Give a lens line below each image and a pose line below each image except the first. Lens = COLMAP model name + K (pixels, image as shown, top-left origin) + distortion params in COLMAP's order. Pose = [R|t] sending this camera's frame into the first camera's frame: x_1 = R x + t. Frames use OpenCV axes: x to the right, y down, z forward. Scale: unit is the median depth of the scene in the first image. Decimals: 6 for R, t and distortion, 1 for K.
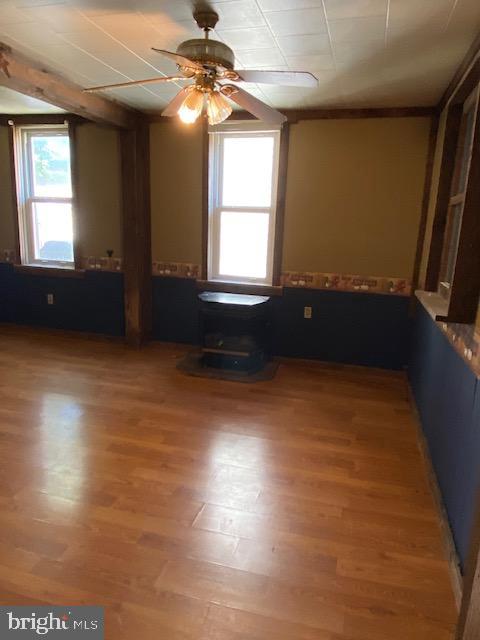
lens RADIAL K [[426.8, 0, 240.0], [0, 426.8, 320.0], [0, 0, 1]] dist [0.069814, 0.000054]
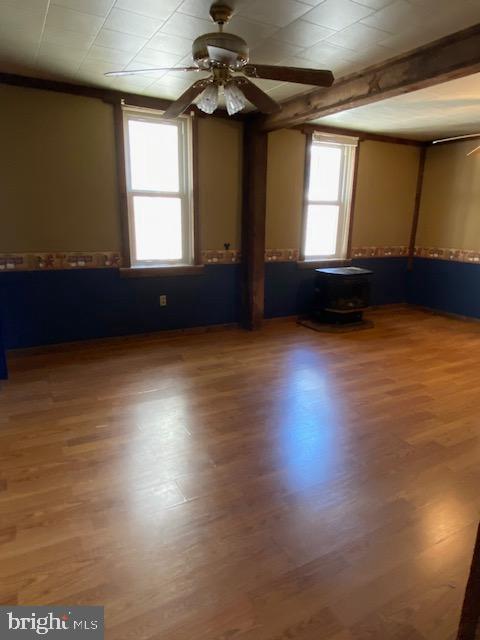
lens RADIAL K [[400.8, 0, 240.0], [0, 400.8, 320.0], [0, 0, 1]] dist [0.120204, -0.089842]
pose [[0.709899, -0.204132, 0.674072, -0.975347], [0.156496, 0.978869, 0.131621, -0.101855], [-0.686697, 0.012052, 0.726844, 0.257308]]
